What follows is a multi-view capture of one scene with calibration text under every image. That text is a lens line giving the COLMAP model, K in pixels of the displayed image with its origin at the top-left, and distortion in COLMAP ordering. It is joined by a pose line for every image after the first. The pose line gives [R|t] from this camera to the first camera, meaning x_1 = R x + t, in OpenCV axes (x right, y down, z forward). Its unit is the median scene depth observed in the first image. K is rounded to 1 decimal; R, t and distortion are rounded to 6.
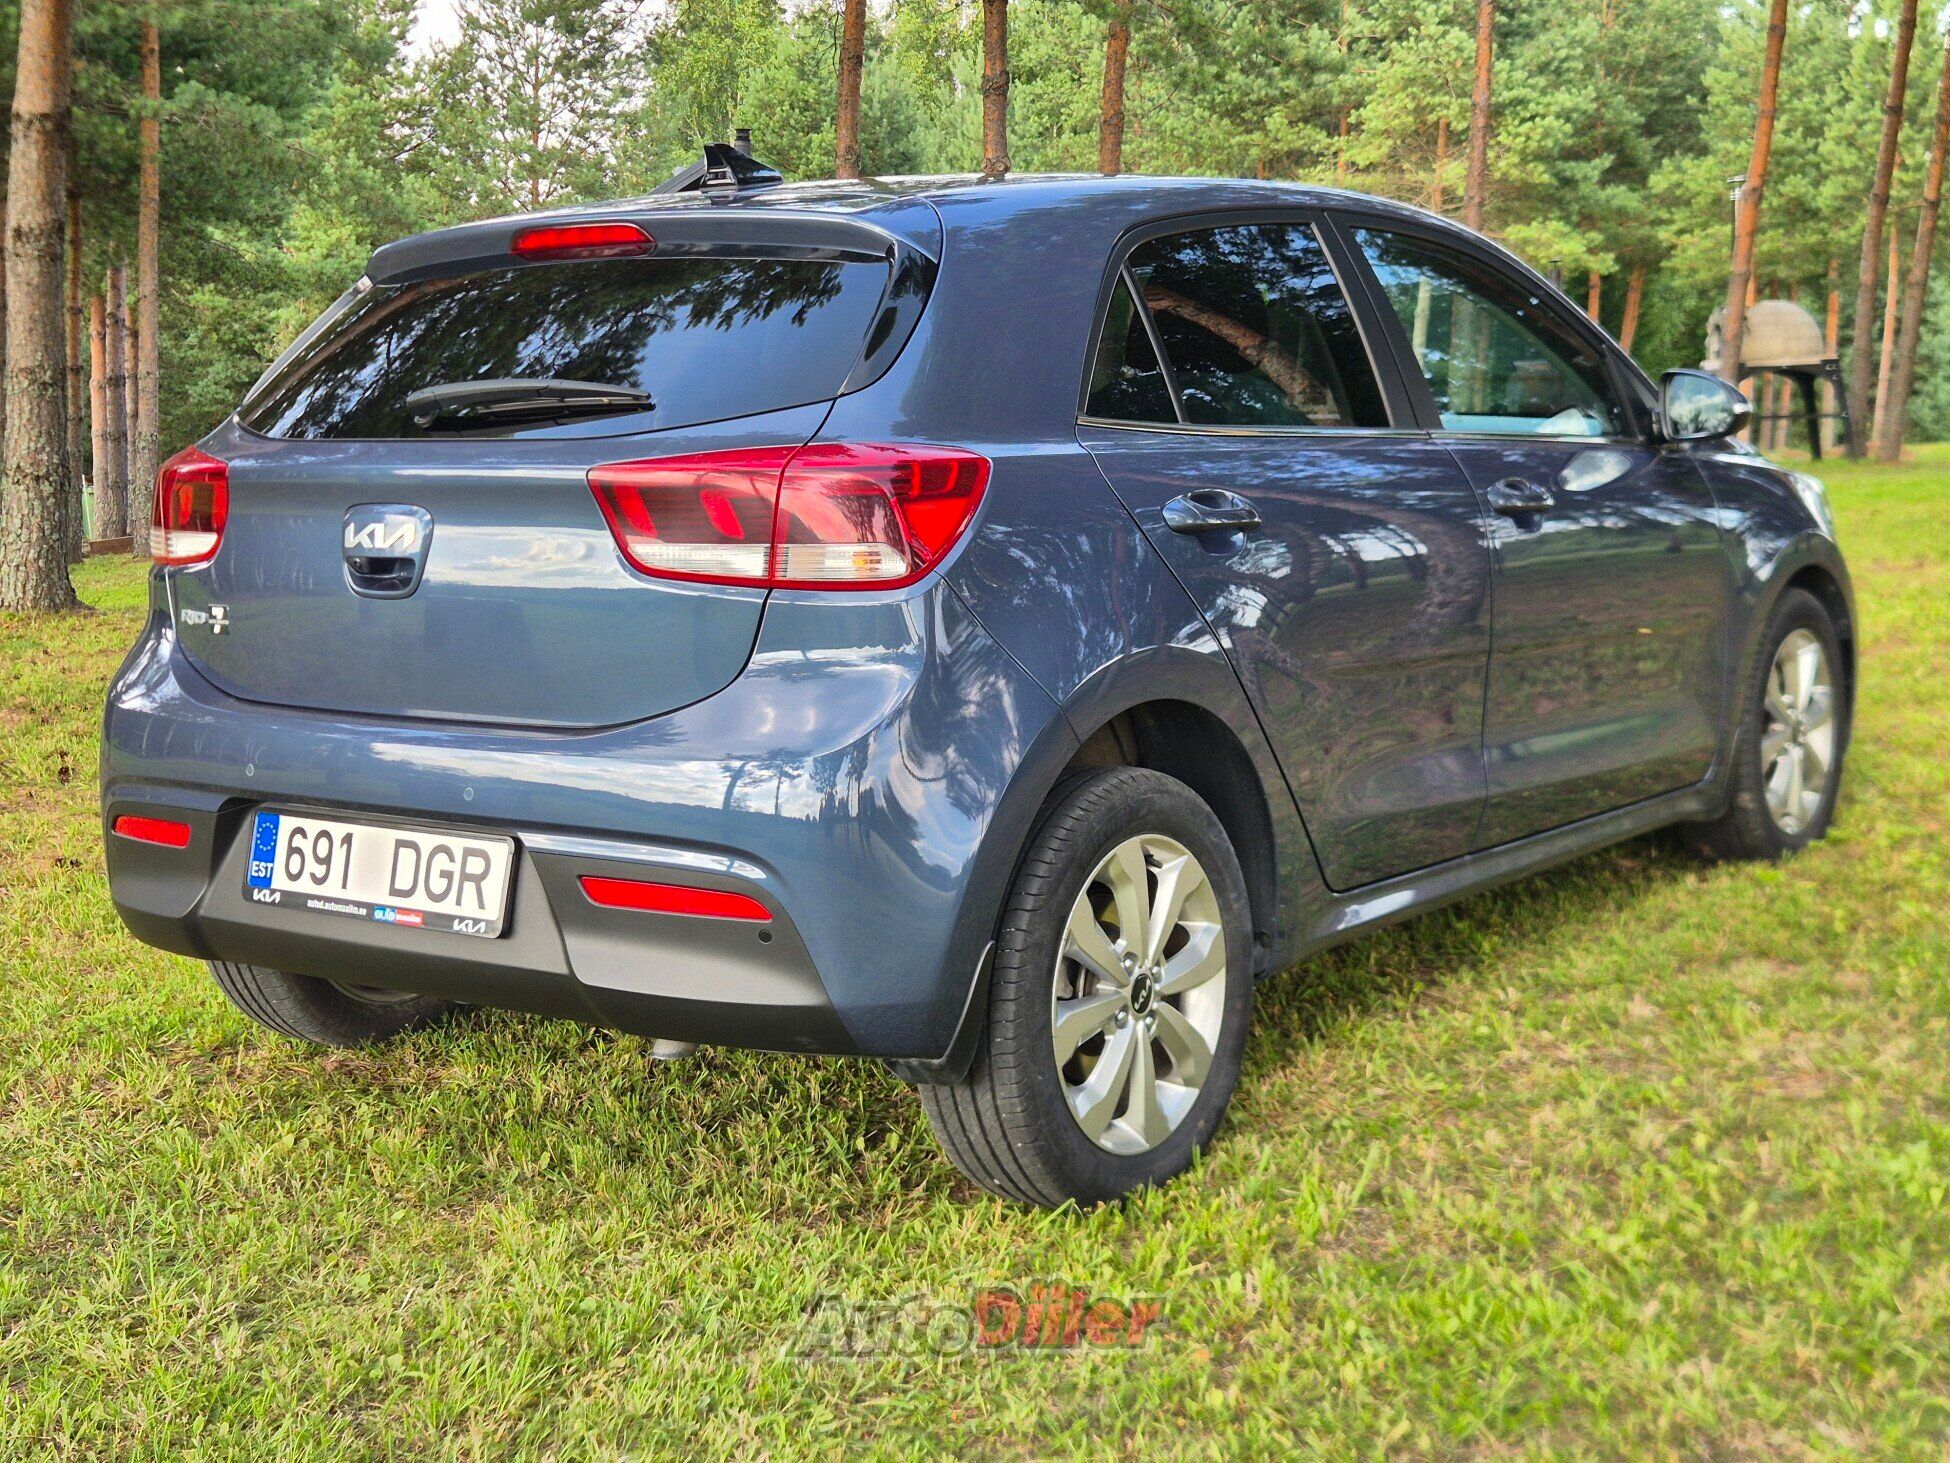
lens RADIAL K [[2536.9, 0, 975.0], [0, 2536.9, 731.5], [0, 0, 1]] dist [0.087719, -0.082230]
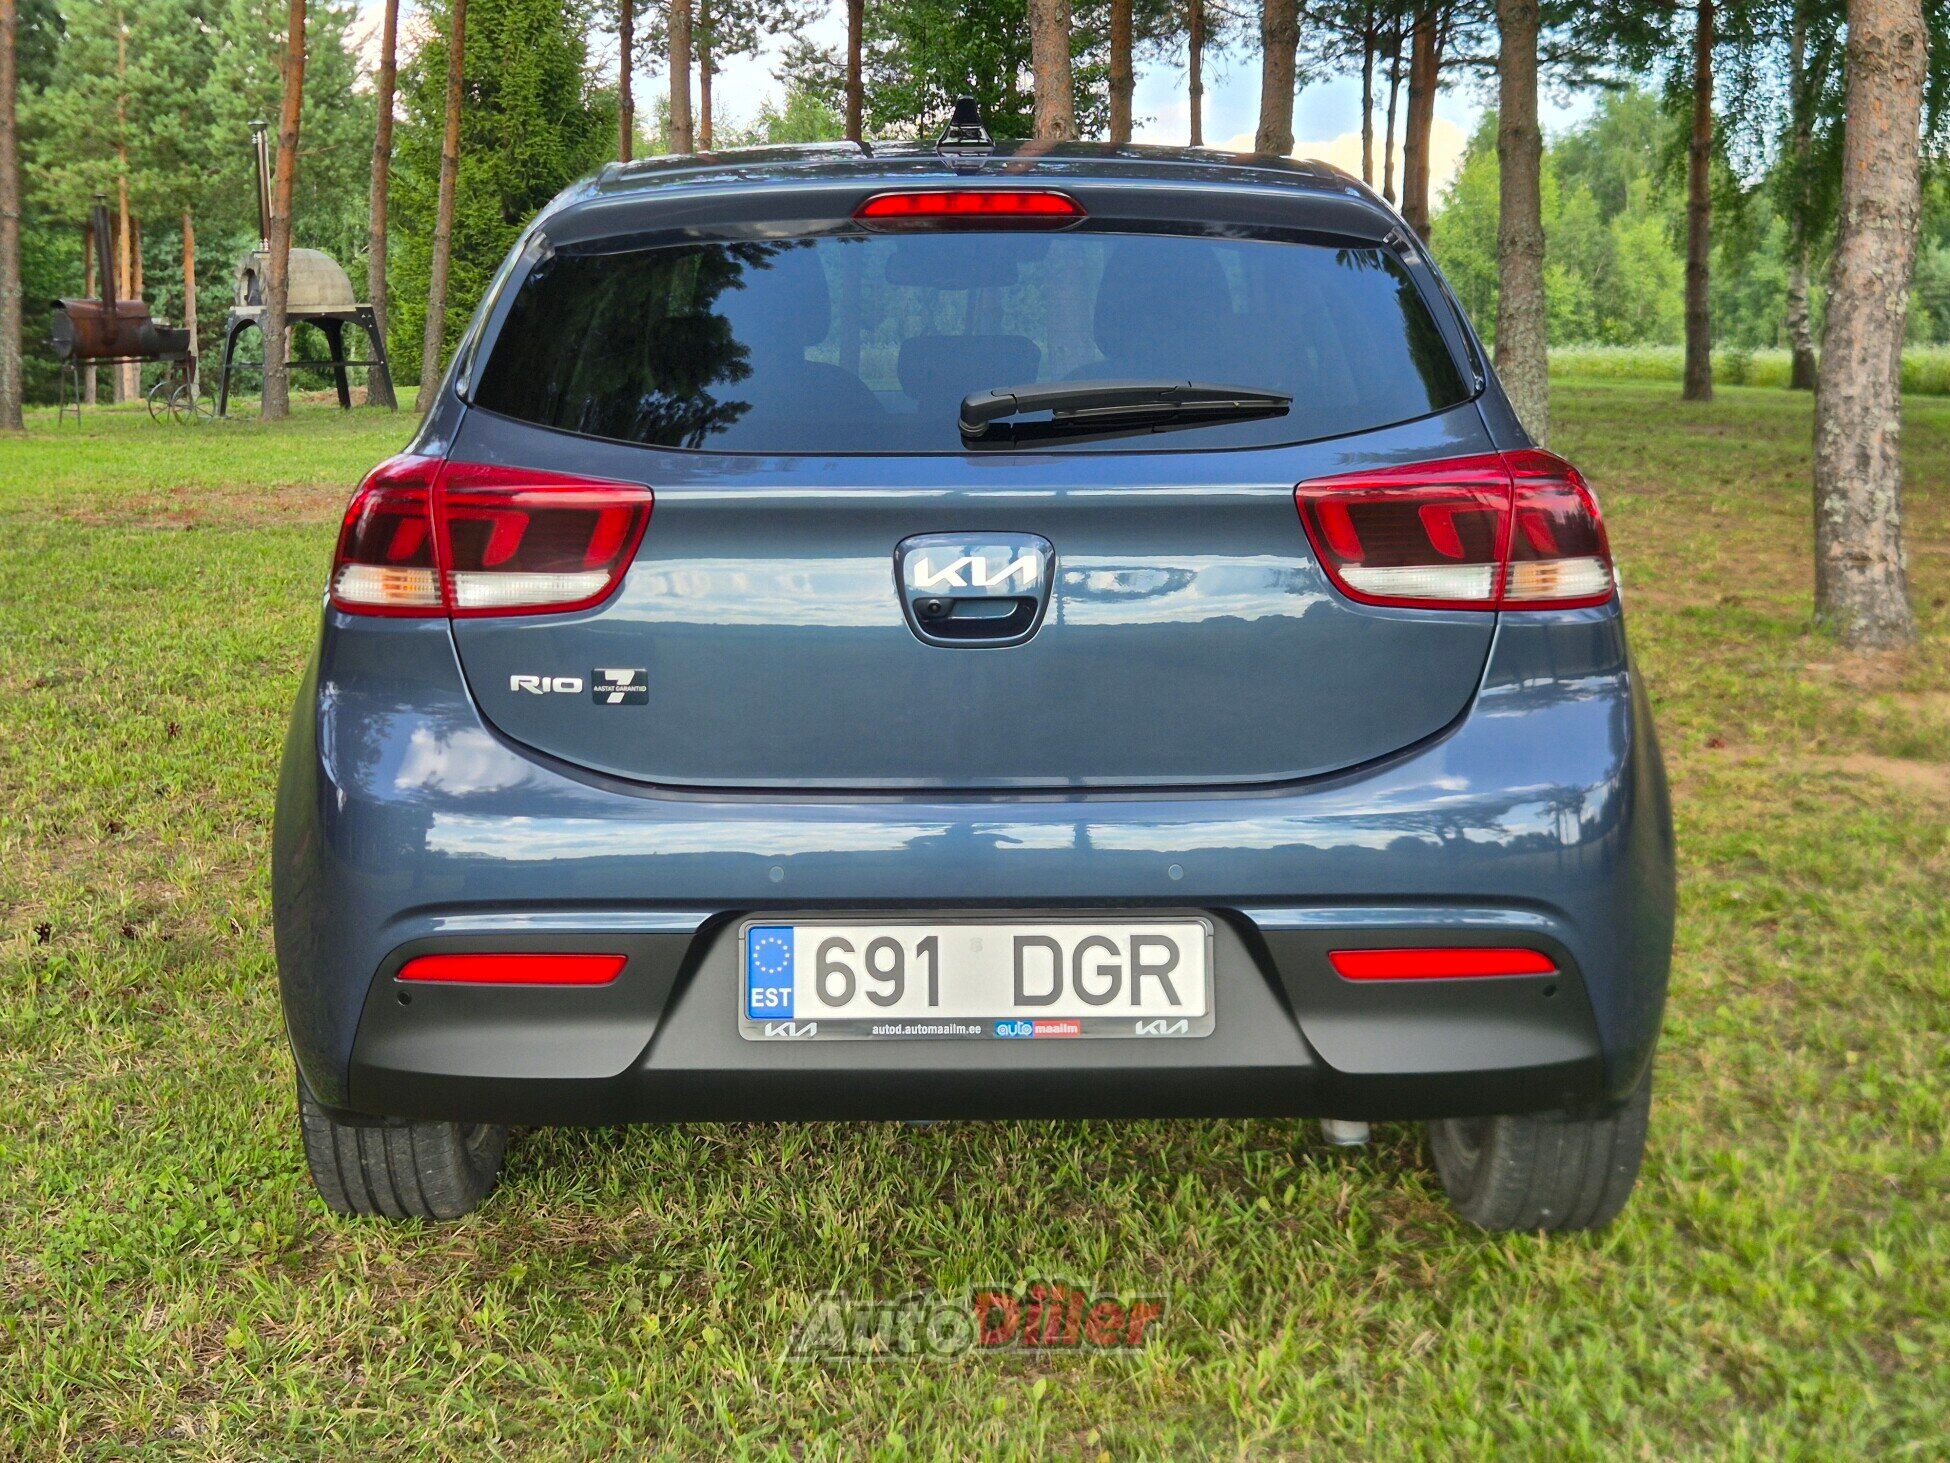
lens RADIAL K [[2536.9, 0, 975.0], [0, 2536.9, 731.5], [0, 0, 1]] dist [0.087719, -0.082230]
pose [[0.806722, -0.080939, 0.585361, -0.712128], [0.067488, 0.996713, 0.044808, -0.061675], [-0.587064, 0.003358, 0.809533, 0.340112]]
